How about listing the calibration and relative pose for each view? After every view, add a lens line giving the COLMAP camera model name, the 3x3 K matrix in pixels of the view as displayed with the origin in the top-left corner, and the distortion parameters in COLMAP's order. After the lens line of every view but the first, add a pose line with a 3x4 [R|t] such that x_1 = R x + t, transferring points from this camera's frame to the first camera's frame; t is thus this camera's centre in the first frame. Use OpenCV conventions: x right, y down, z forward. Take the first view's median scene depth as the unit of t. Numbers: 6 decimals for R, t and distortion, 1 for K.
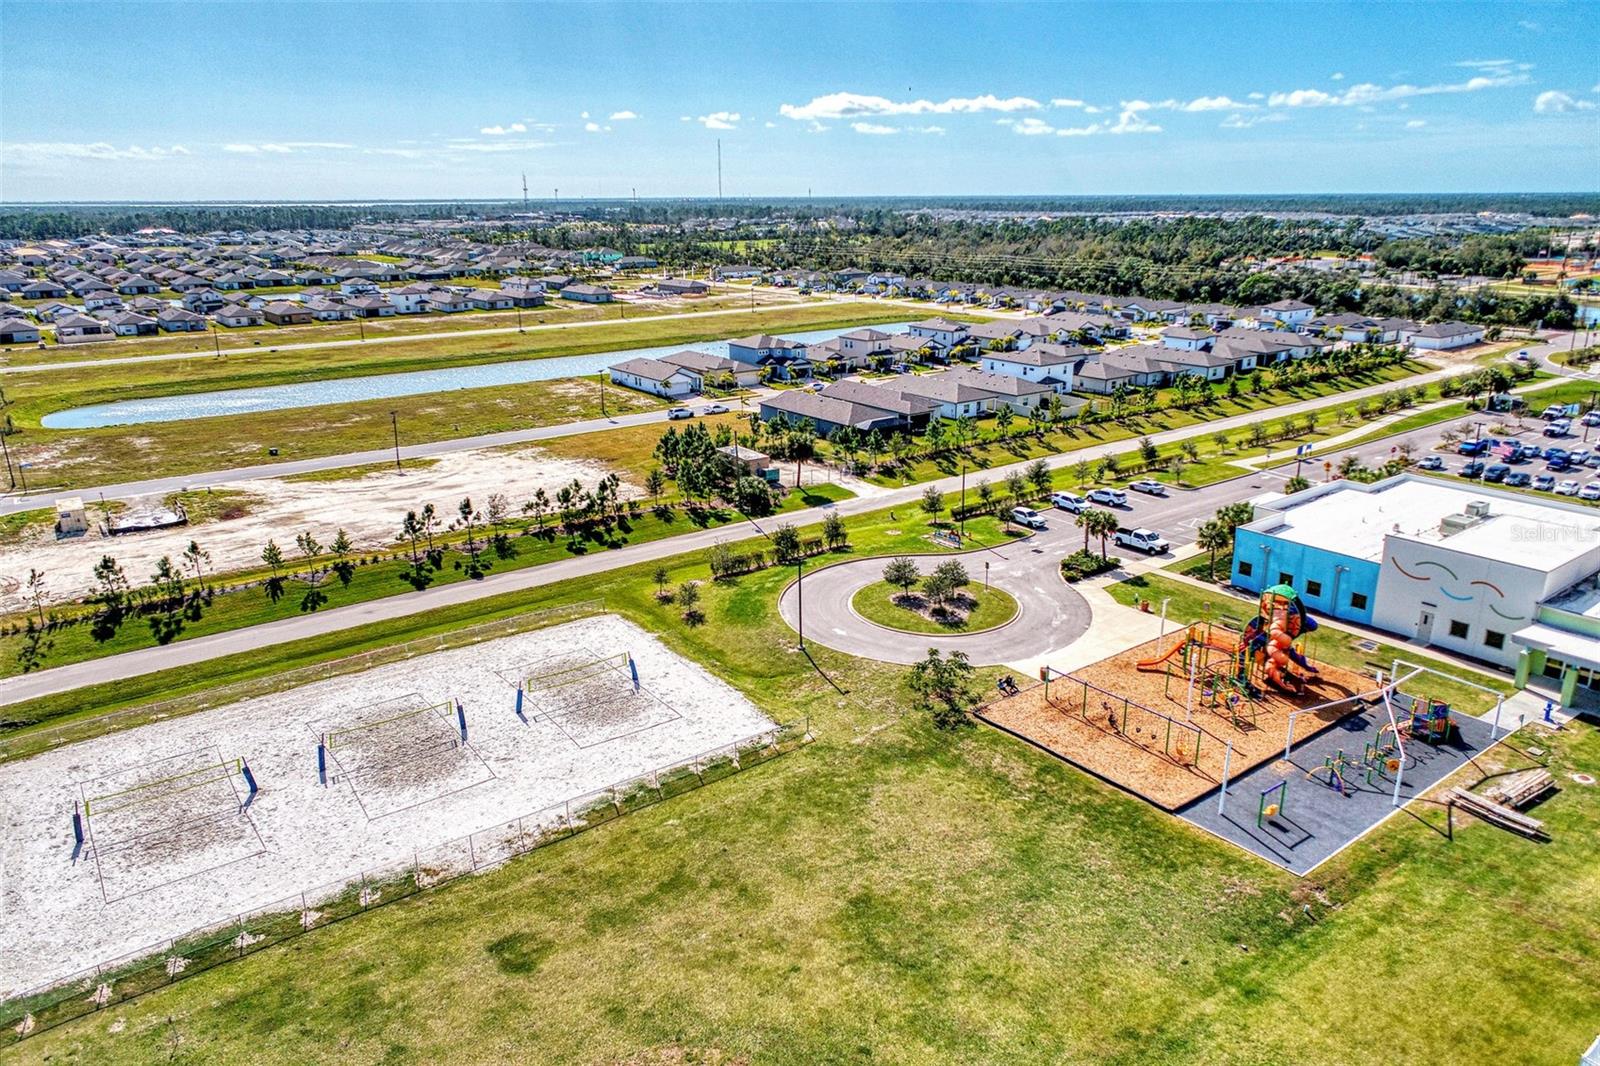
lens RADIAL K [[1077.3, 0, 805.8], [0, 1077.3, 526.8], [0, 0, 1]] dist [-0.006930, -0.002780]
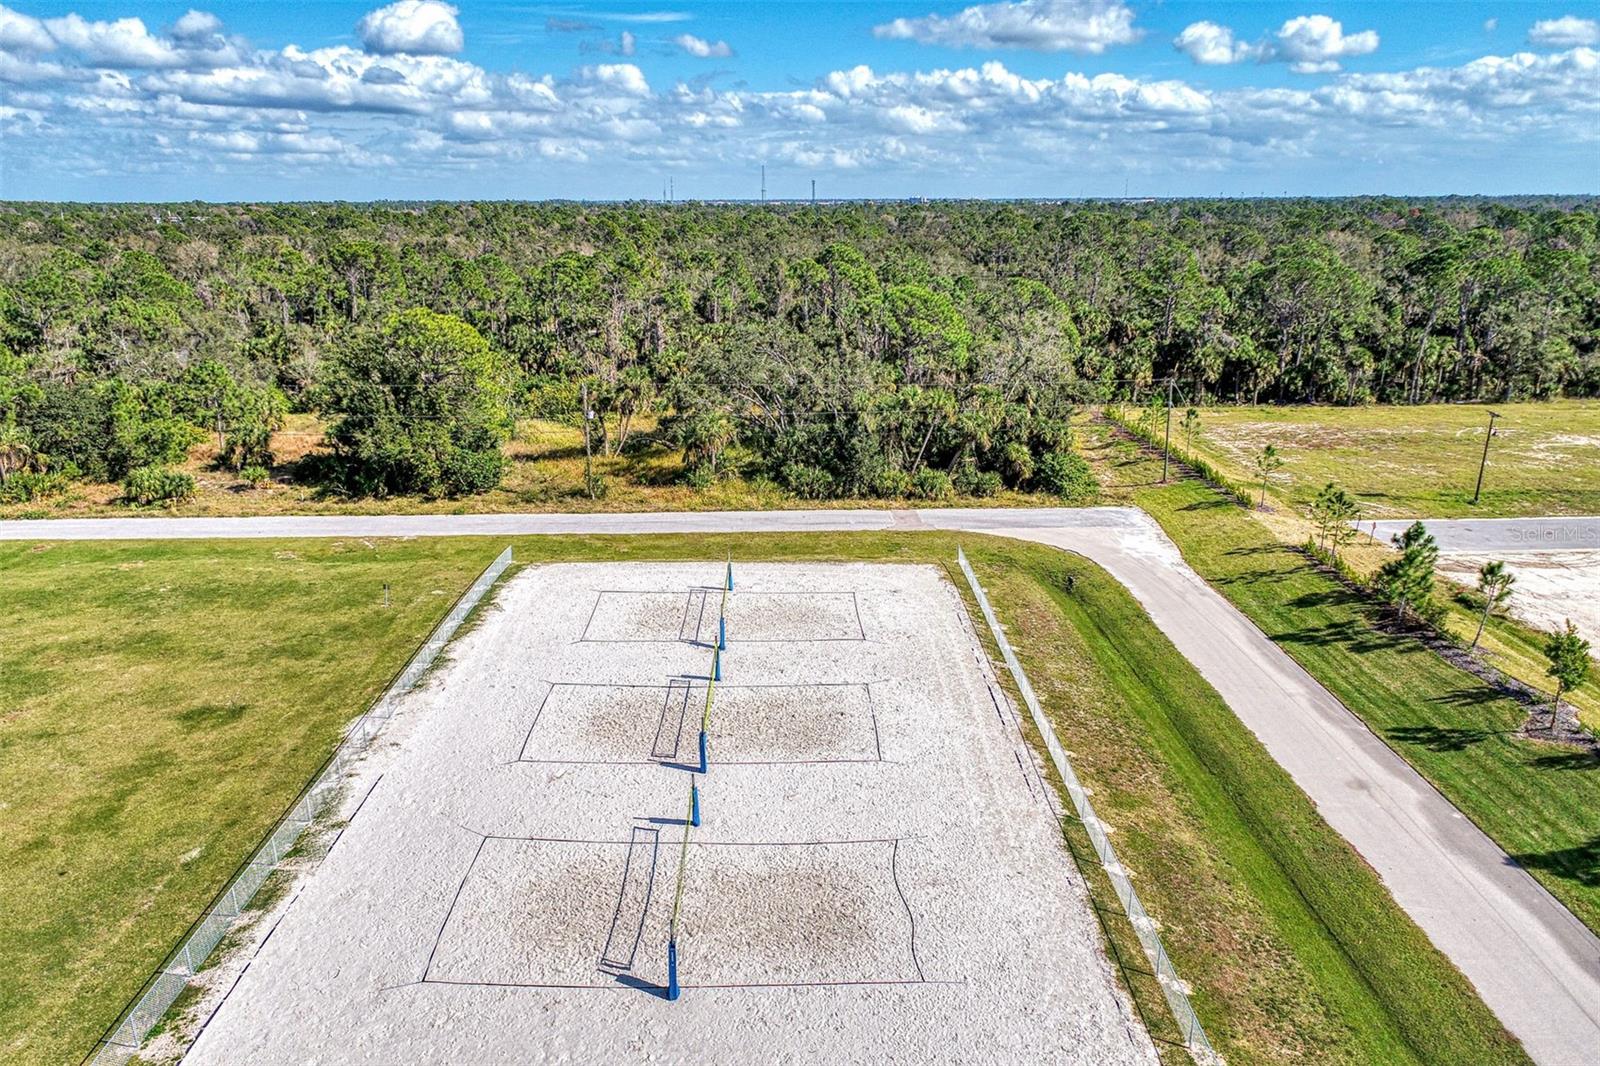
lens RADIAL K [[1077.3, 0, 805.8], [0, 1077.3, 526.8], [0, 0, 1]] dist [-0.006930, -0.002780]
pose [[-0.587621, 0.244980, -0.771159, 0.073381], [-0.227866, 0.864388, 0.448230, -0.183165], [0.776388, 0.439111, -0.452110, 1.035659]]
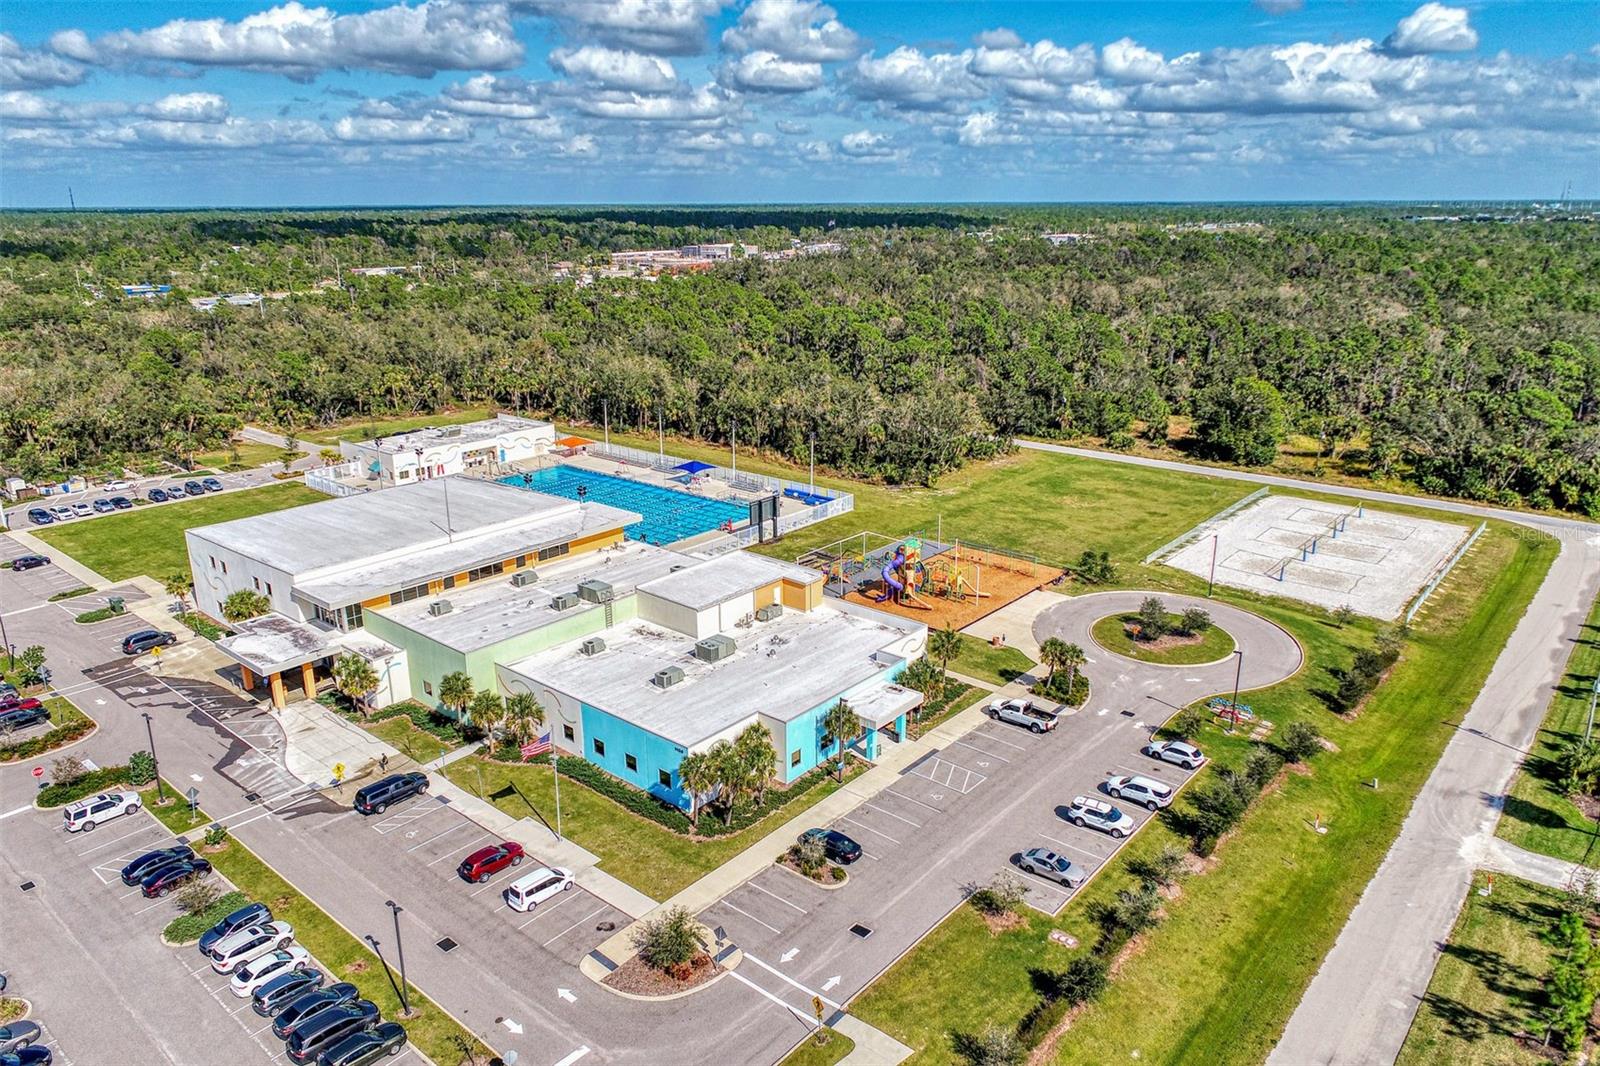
lens RADIAL K [[1077.3, 0, 805.8], [0, 1077.3, 526.8], [0, 0, 1]] dist [-0.006930, -0.002780]
pose [[-0.975597, 0.077306, -0.205510, 0.780637], [-0.049634, 0.834096, 0.549382, -0.703688], [0.213885, 0.546176, -0.809904, 1.910147]]
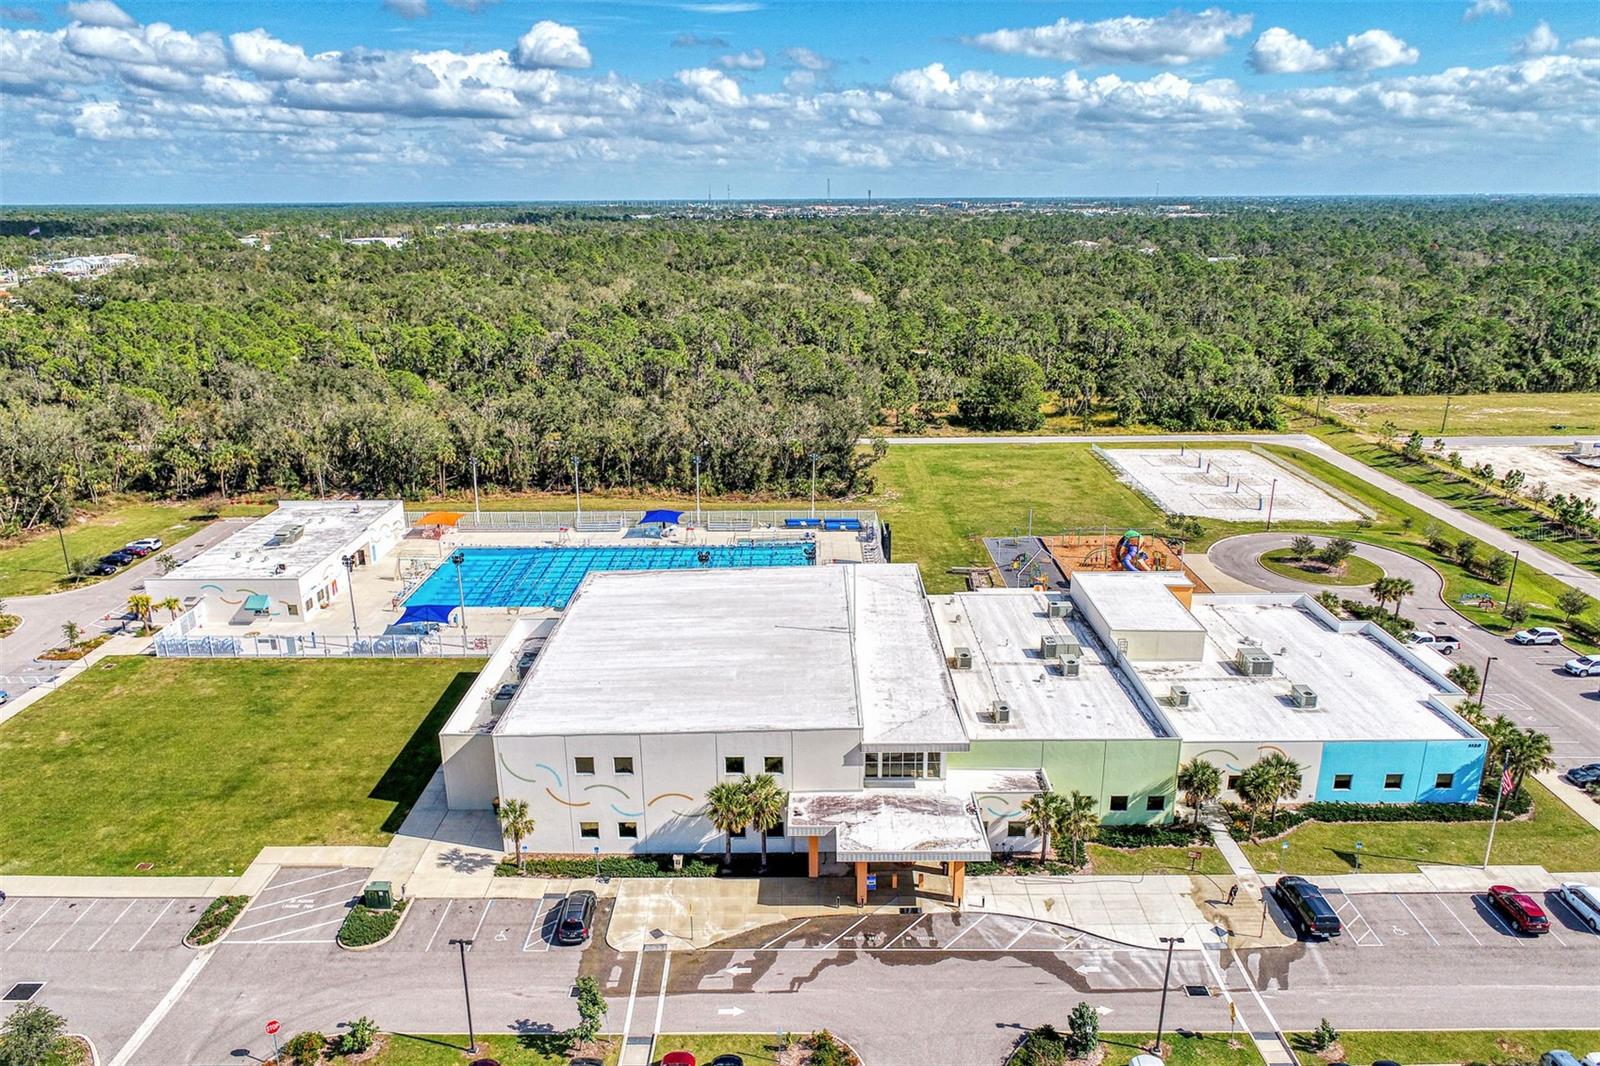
lens RADIAL K [[1060.6, 0, 803.0], [0, 1060.6, 566.0], [0, 0, 1]] dist [-0.012410, -0.001821]
pose [[-0.605888, 0.272844, -0.747299, 1.679744], [-0.219949, 0.845284, 0.486947, -0.490247], [0.764540, 0.459403, -0.452136, 1.165605]]
